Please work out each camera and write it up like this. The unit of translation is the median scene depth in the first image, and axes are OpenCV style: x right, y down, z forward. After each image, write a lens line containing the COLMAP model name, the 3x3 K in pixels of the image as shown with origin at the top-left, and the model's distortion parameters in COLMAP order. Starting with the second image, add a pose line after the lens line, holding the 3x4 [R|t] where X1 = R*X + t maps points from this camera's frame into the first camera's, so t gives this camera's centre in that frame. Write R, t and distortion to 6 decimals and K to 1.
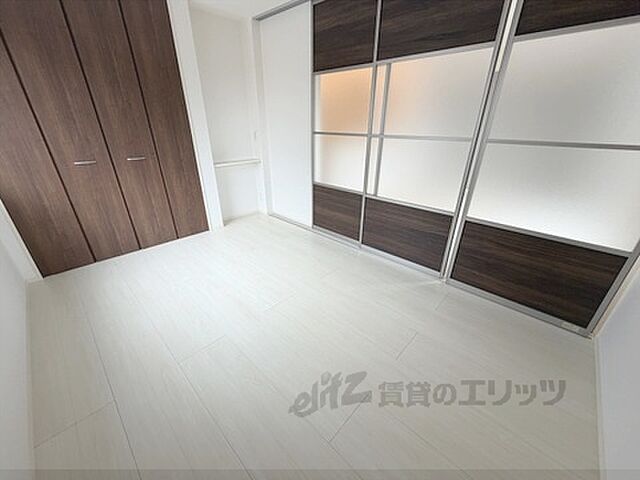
lens RADIAL K [[254.4, 0, 315.0], [0, 254.4, 243.2], [0, 0, 1]] dist [-0.000058, -0.000682]
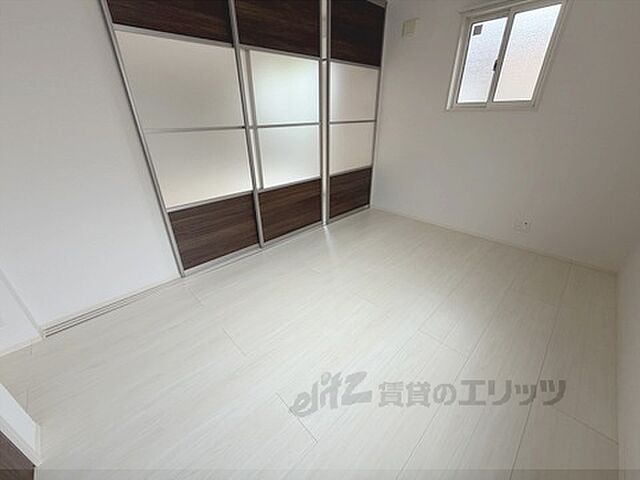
lens RADIAL K [[254.4, 0, 314.6], [0, 254.4, 236.3], [0, 0, 1]] dist [-0.000058, -0.000682]
pose [[0.046731, -0.443066, 0.895270, -0.755956], [0.440599, 0.813497, 0.379598, -0.344681], [-0.896487, 0.376717, 0.233230, 0.717378]]
